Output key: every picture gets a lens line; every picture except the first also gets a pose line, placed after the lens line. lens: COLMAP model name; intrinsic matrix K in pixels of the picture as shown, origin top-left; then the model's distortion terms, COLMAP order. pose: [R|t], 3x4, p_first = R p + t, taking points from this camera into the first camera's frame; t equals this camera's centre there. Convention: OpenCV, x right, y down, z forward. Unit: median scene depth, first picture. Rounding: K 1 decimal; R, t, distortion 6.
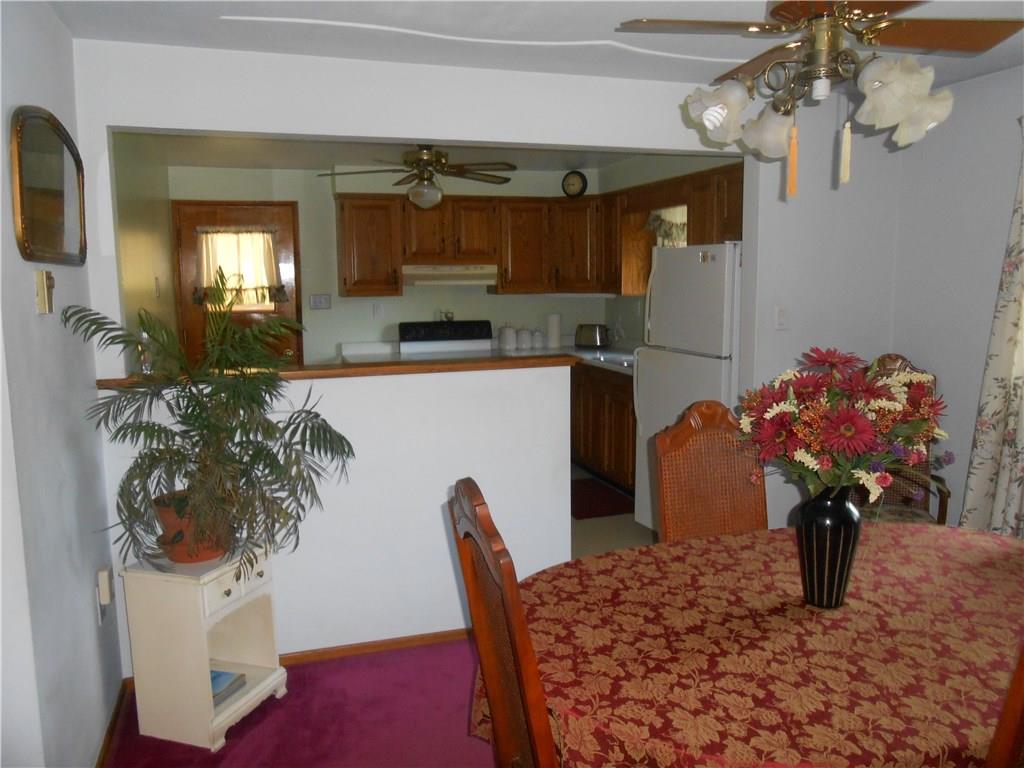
lens RADIAL K [[793.6, 0, 512.3], [0, 793.6, 386.1], [0, 0, 1]] dist [-0.035912, 0.044714]
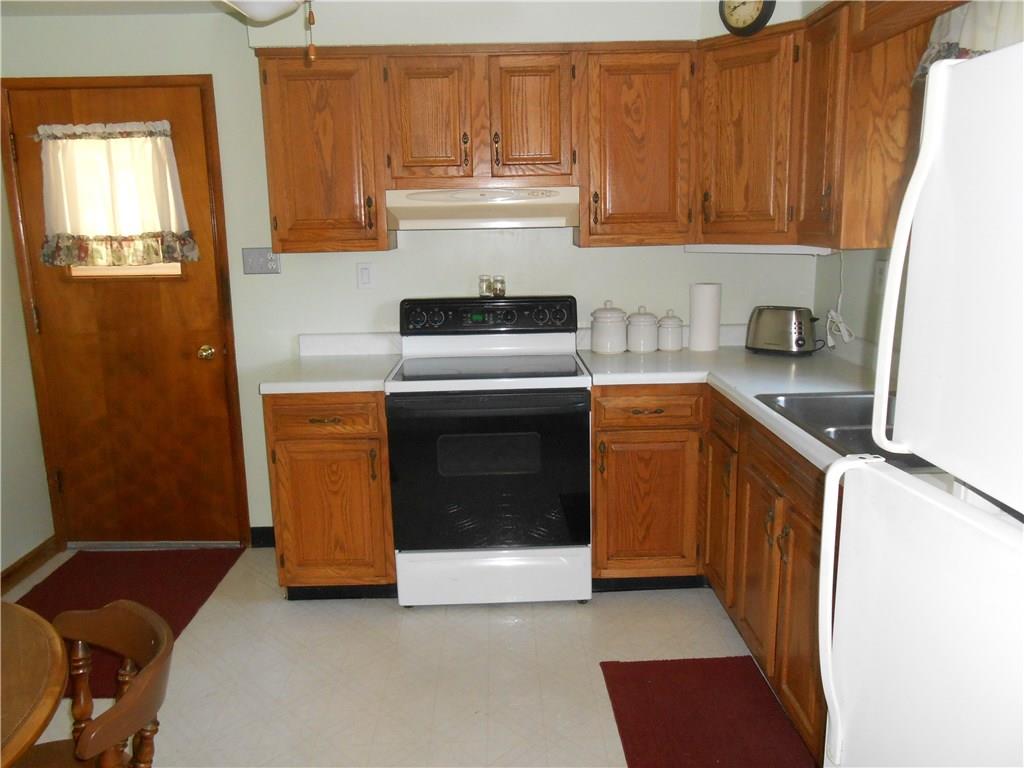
lens RADIAL K [[793.6, 0, 513.7], [0, 793.6, 380.7], [0, 0, 1]] dist [-0.035912, 0.044714]
pose [[0.955459, 0.049688, -0.290912, 0.094617], [-0.030645, 0.997100, 0.069656, -0.067413], [0.293529, -0.057638, 0.954211, 0.525977]]
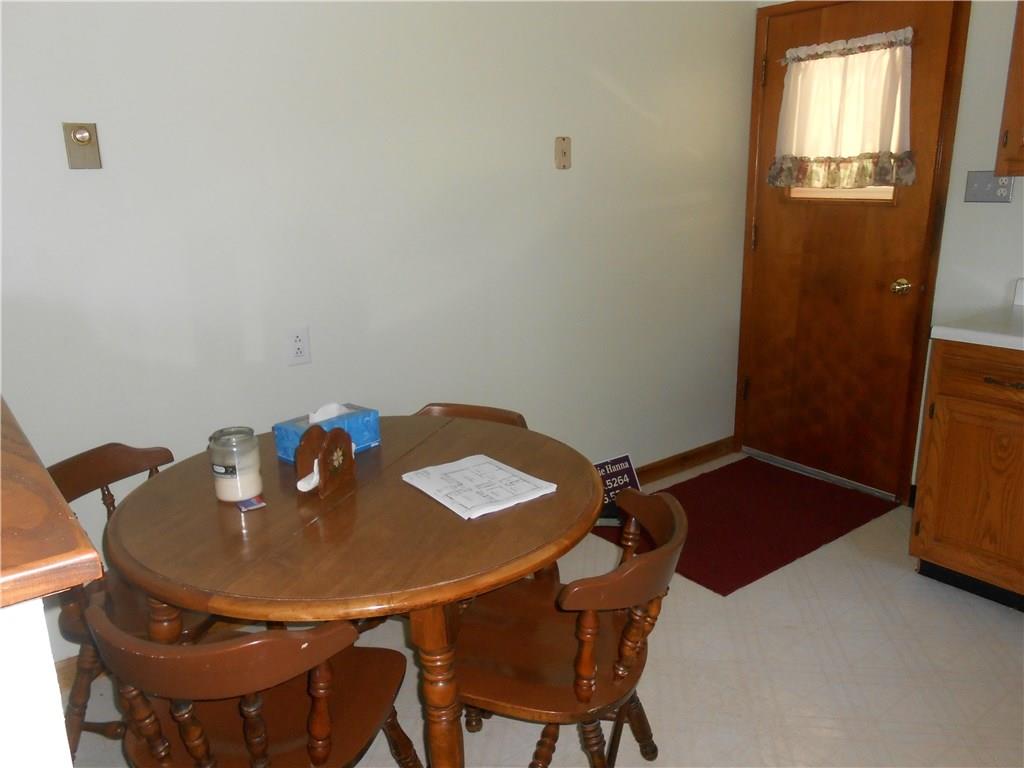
lens RADIAL K [[793.6, 0, 511.8], [0, 793.6, 383.7], [0, 0, 1]] dist [-0.035912, 0.044714]
pose [[0.331092, 0.244169, -0.911460, 0.122320], [-0.110124, 0.969339, 0.219671, -0.065069], [0.937150, 0.027643, 0.347830, 0.582916]]
